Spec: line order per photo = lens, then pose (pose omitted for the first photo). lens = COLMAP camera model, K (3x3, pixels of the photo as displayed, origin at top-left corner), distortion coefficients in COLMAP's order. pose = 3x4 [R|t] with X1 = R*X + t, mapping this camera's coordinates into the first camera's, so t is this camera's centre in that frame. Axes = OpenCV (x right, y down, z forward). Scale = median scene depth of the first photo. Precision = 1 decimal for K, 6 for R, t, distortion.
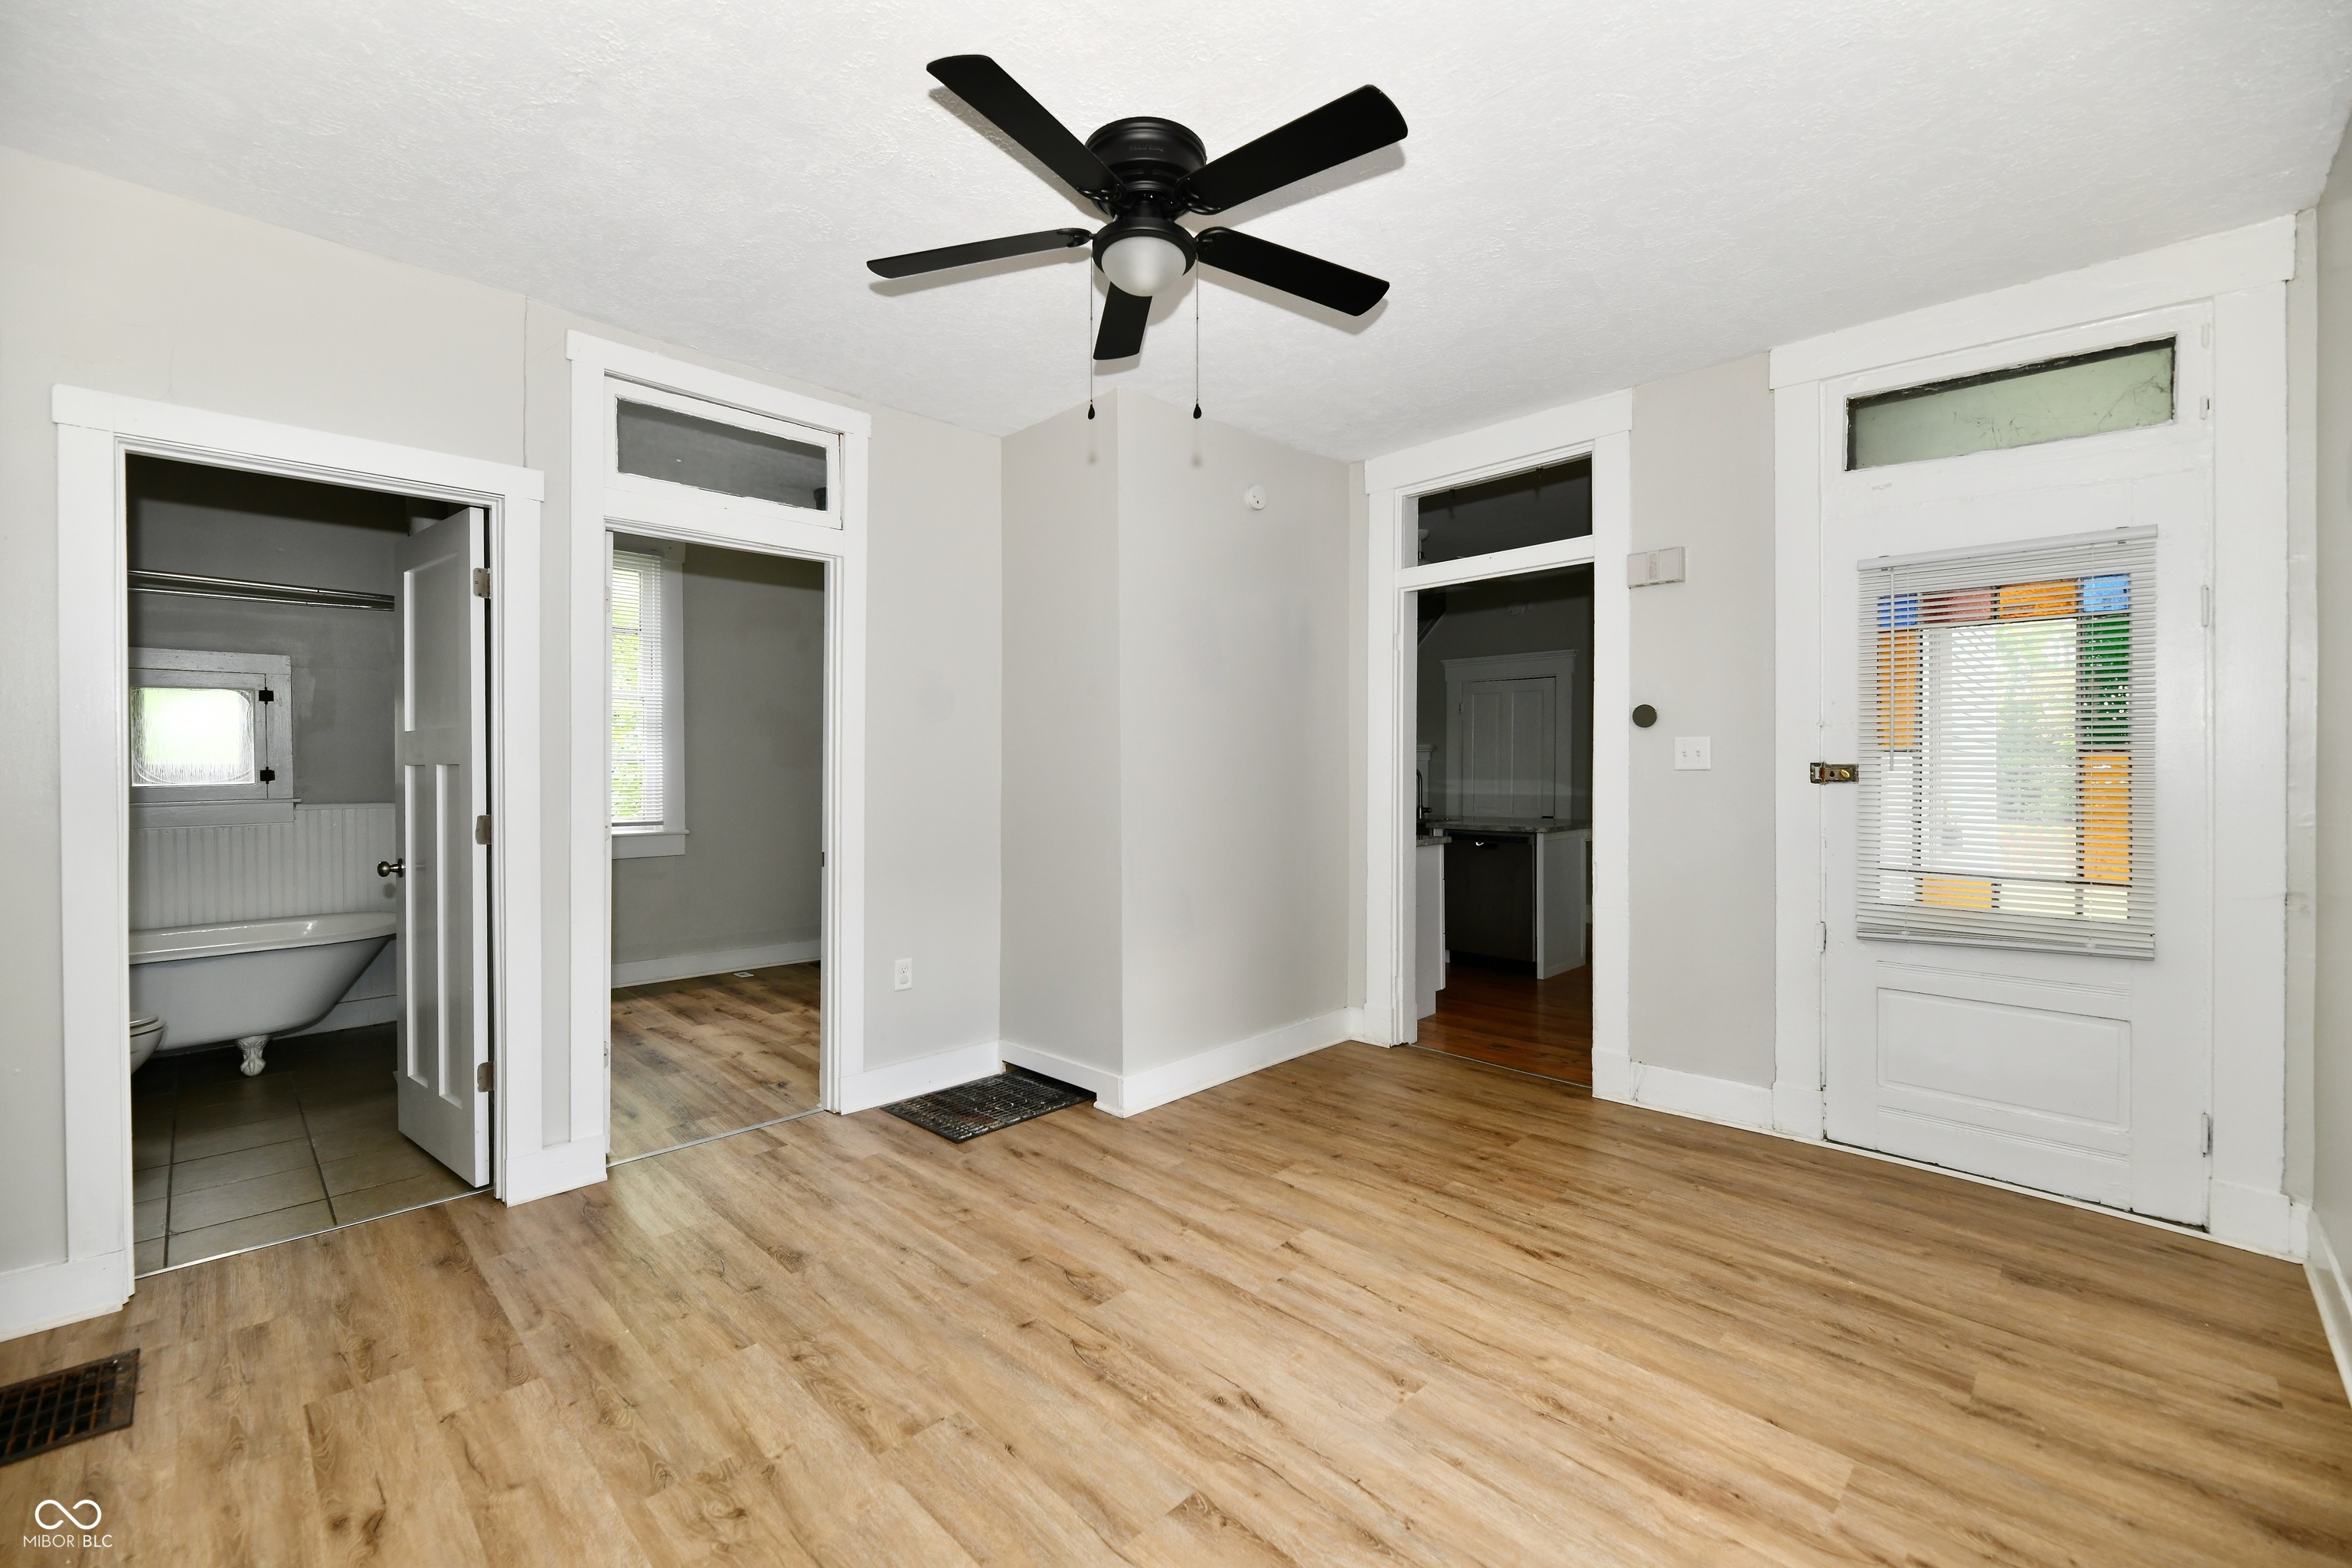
lens RADIAL K [[968.4, 0, 1173.1], [0, 968.4, 774.5], [0, 0, 1]] dist [0.000838, -0.002445]
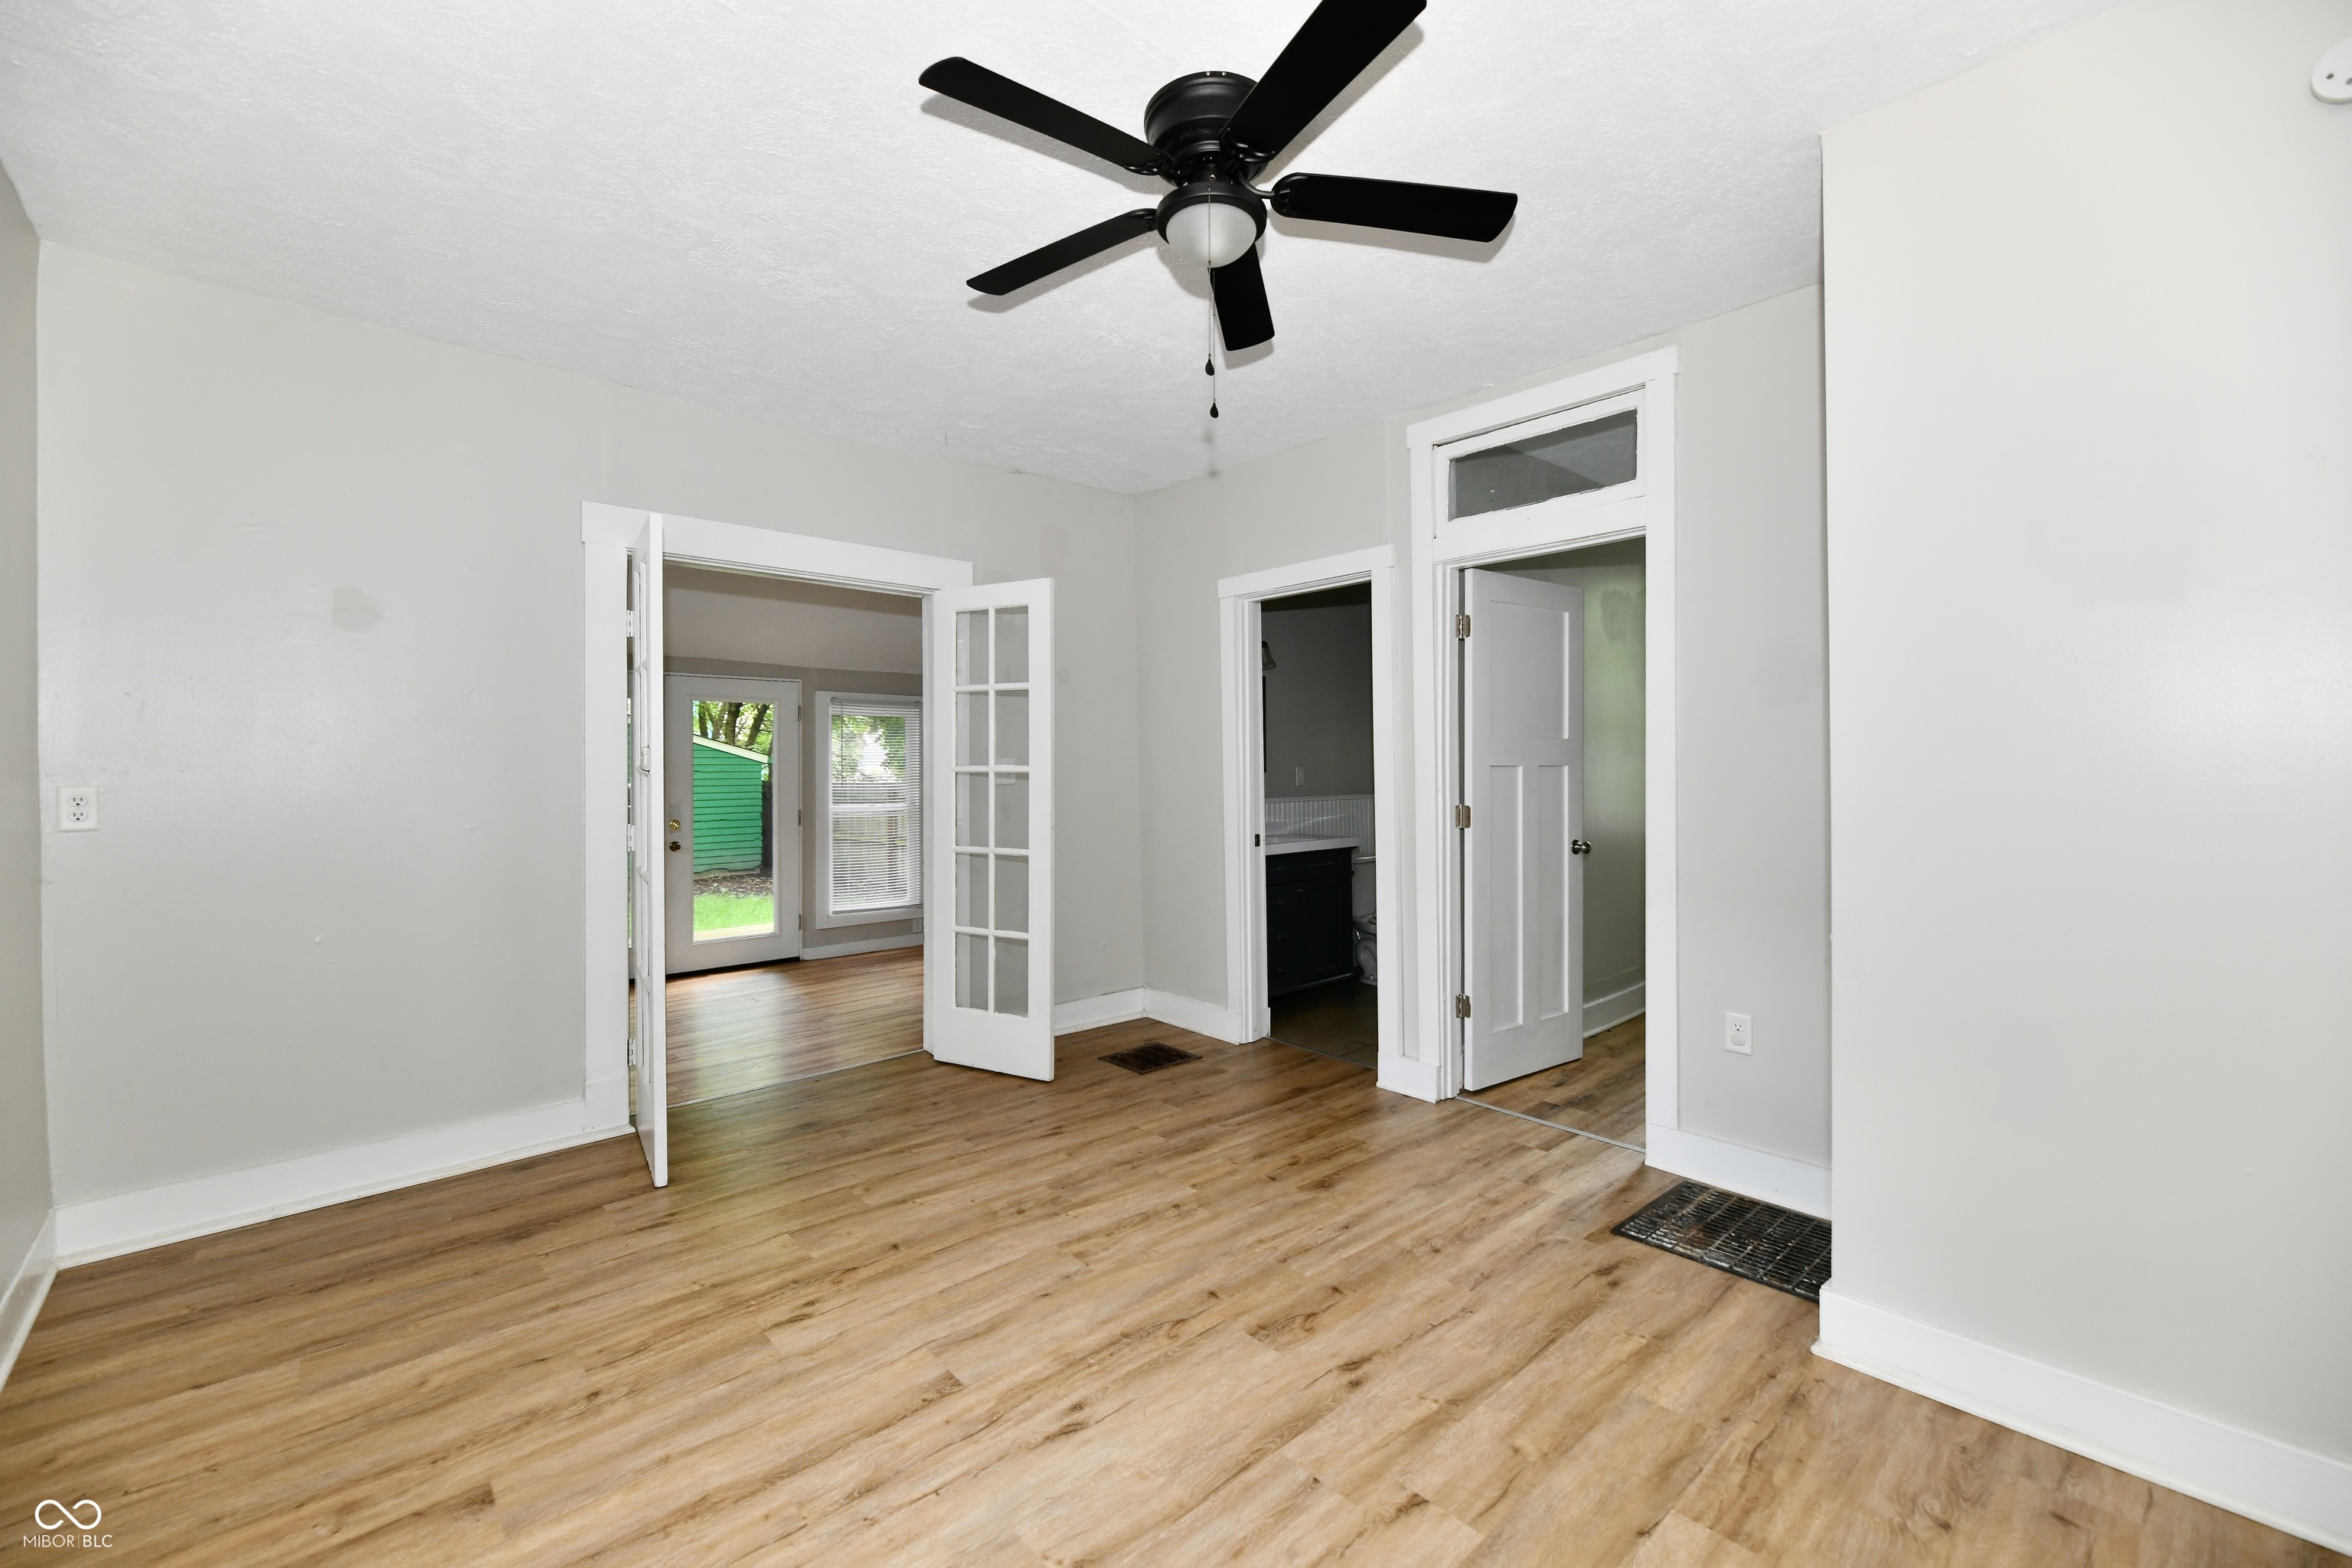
lens RADIAL K [[968.4, 0, 1165.7], [0, 968.4, 775.9], [0, 0, 1]] dist [0.000838, -0.002445]
pose [[-0.063781, 0.011415, -0.997899, 0.778768], [-0.004957, 0.999919, 0.011755, -0.010926], [0.997952, 0.005697, -0.063719, 0.871009]]
